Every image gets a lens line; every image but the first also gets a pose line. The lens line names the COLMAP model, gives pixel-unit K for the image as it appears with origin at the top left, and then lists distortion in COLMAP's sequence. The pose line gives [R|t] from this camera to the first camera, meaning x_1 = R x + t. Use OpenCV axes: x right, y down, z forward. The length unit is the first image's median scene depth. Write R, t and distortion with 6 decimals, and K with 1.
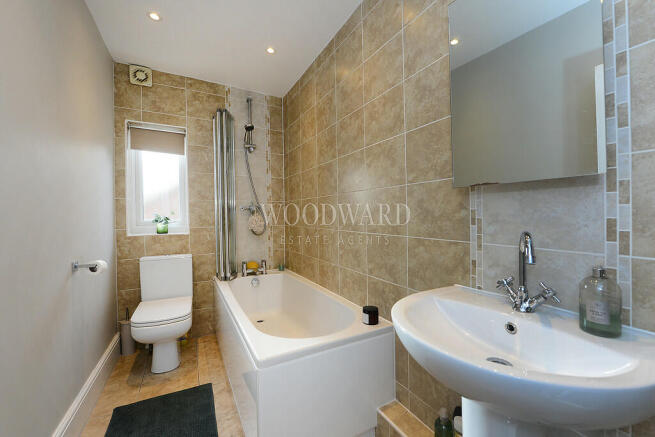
lens RADIAL K [[268.7, 0, 330.1], [0, 268.7, 216.7], [0, 0, 1]] dist [-0.010781, 0.000390]
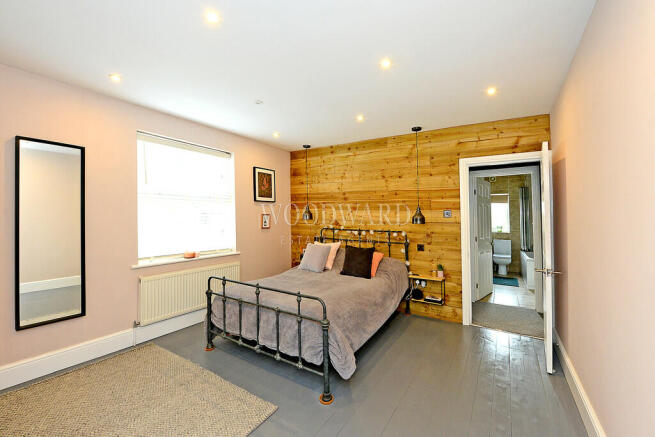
lens RADIAL K [[268.7, 0, 332.7], [0, 268.7, 215.6], [0, 0, 1]] dist [-0.010781, 0.000390]
pose [[0.502855, -0.002190, -0.864368, 0.921635], [-0.006130, 0.999963, -0.006100, -0.085008], [0.864349, 0.008366, 0.502822, -1.934080]]
